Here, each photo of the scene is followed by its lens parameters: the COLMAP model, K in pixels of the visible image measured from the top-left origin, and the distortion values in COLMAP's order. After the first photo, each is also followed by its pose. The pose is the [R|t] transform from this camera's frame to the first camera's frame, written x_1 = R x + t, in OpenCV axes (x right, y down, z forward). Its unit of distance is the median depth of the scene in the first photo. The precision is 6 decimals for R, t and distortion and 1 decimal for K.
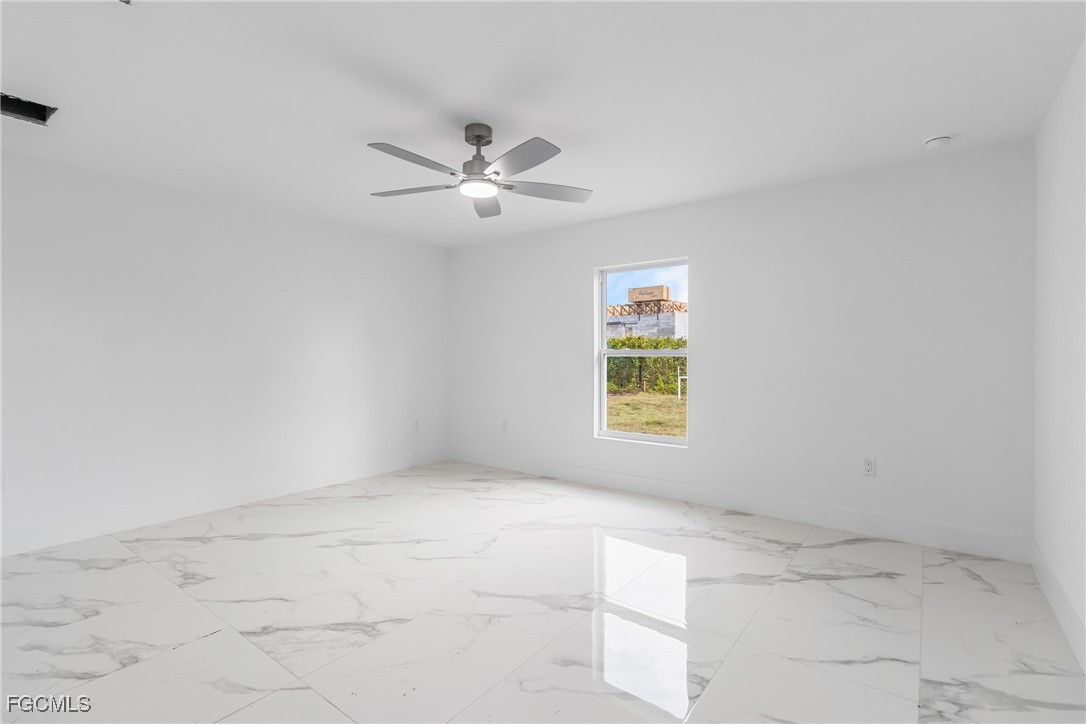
lens RADIAL K [[502.1, 0, 546.1], [0, 502.1, 362.6], [0, 0, 1]] dist [0.002447, -0.000074]
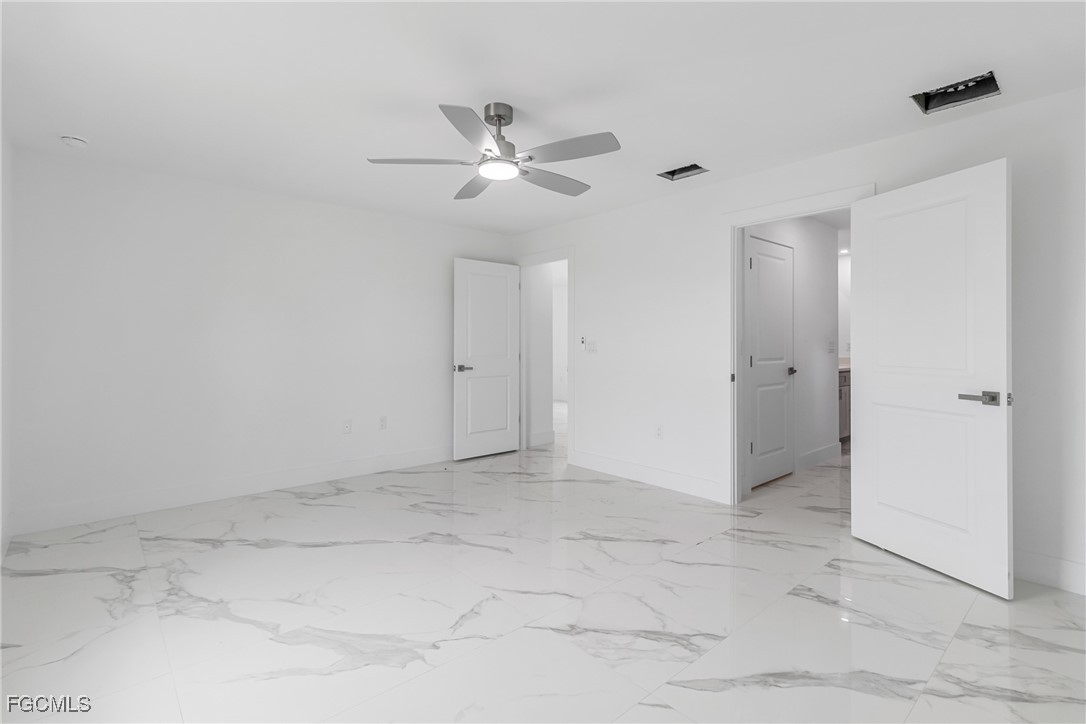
lens RADIAL K [[502.1, 0, 546.1], [0, 502.1, 362.6], [0, 0, 1]] dist [0.002447, -0.000074]
pose [[-0.981507, -0.004838, 0.191364, -0.373252], [0.004066, 0.998928, 0.046106, -0.021511], [-0.191382, 0.046032, -0.980436, 1.770916]]
